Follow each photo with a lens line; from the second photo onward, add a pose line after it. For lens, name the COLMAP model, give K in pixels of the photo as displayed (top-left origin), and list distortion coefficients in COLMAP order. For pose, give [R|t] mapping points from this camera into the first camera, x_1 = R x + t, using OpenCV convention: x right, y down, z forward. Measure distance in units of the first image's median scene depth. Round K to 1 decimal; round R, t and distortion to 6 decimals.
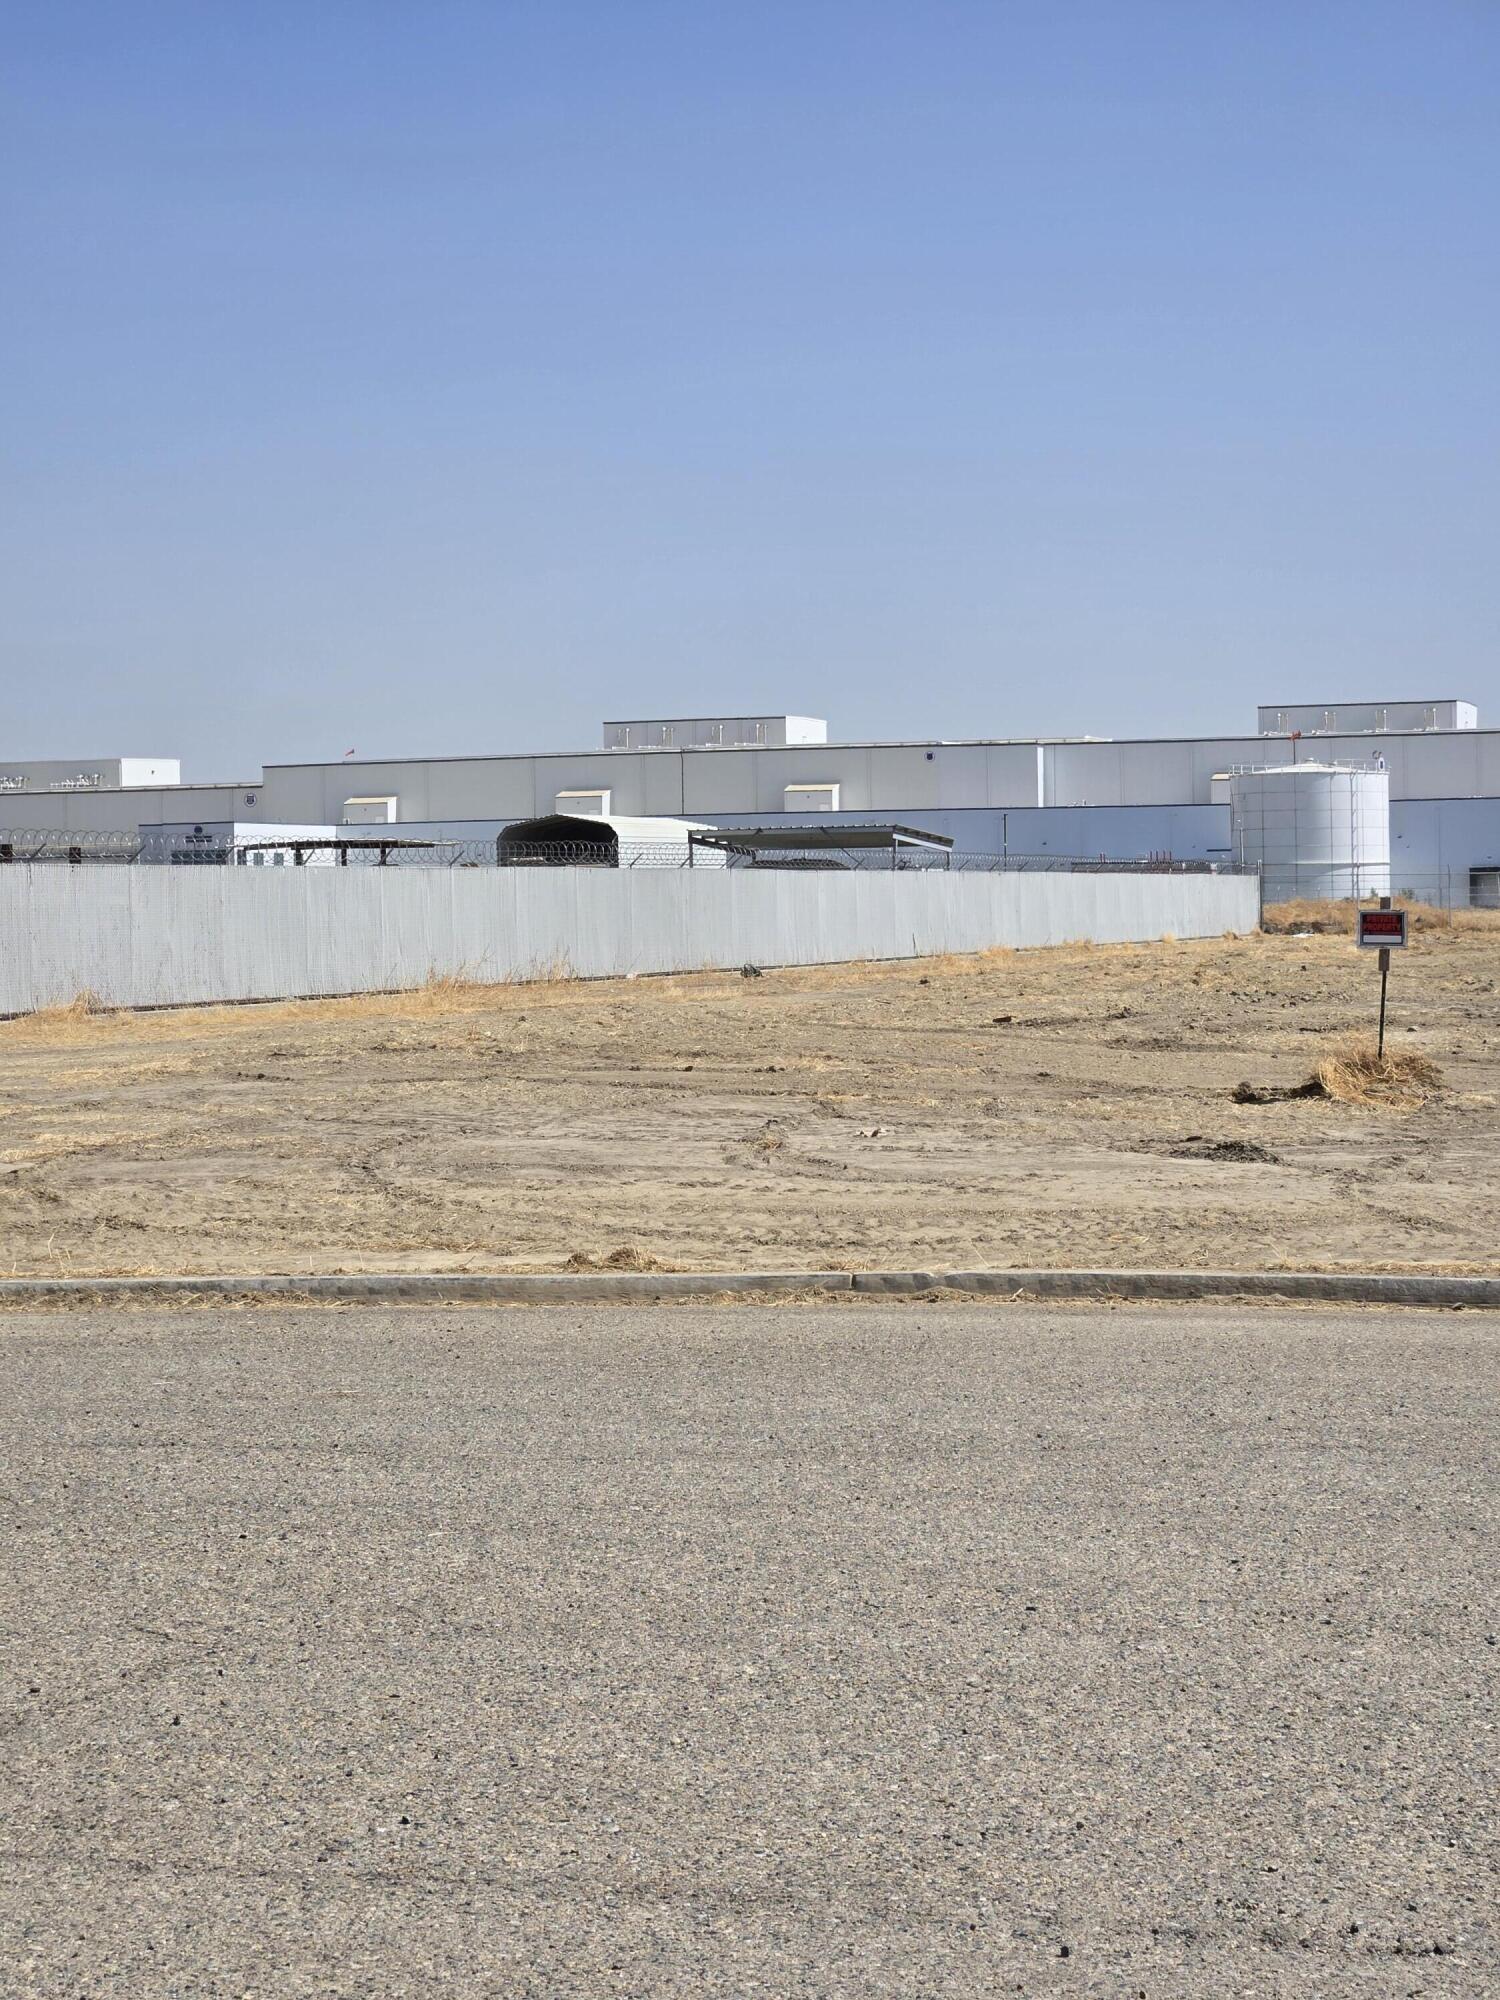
lens RADIAL K [[4149.9, 0, 707.2], [0, 4149.9, 1000.3], [0, 0, 1]] dist [-0.516041, 6.427015]
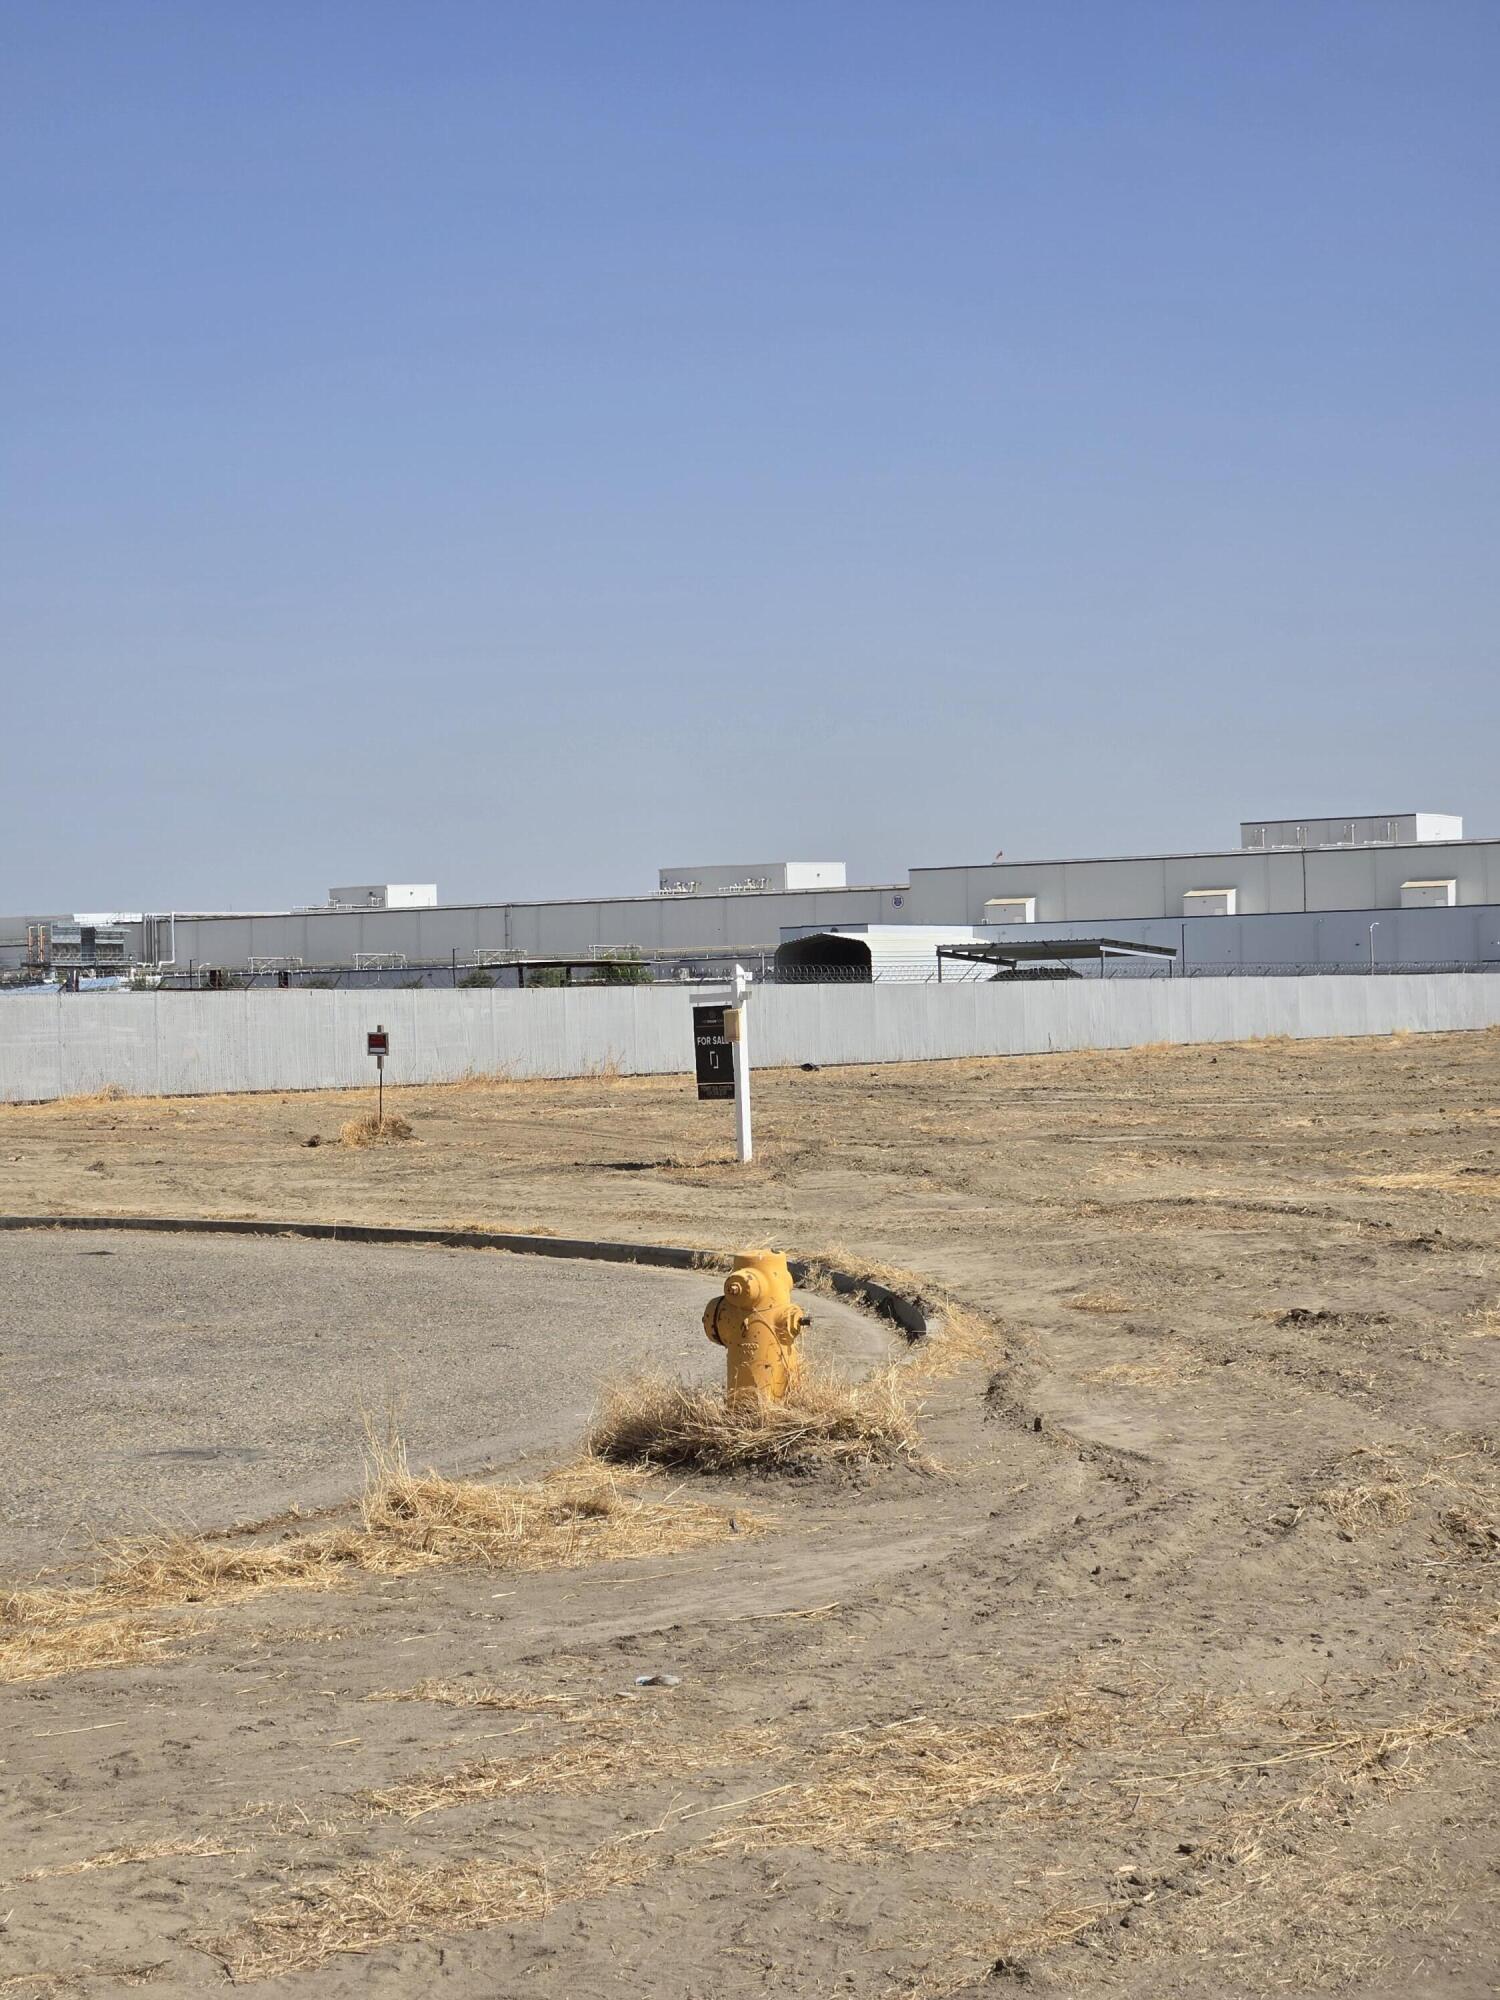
lens RADIAL K [[4149.9, 0, 707.2], [0, 4149.9, 1000.3], [0, 0, 1]] dist [-0.516041, 6.427015]
pose [[0.981899, -0.010581, -0.189109, 0.147162], [0.006388, 0.999720, -0.022768, 0.001264], [0.189297, 0.021148, 0.981692, -0.169668]]
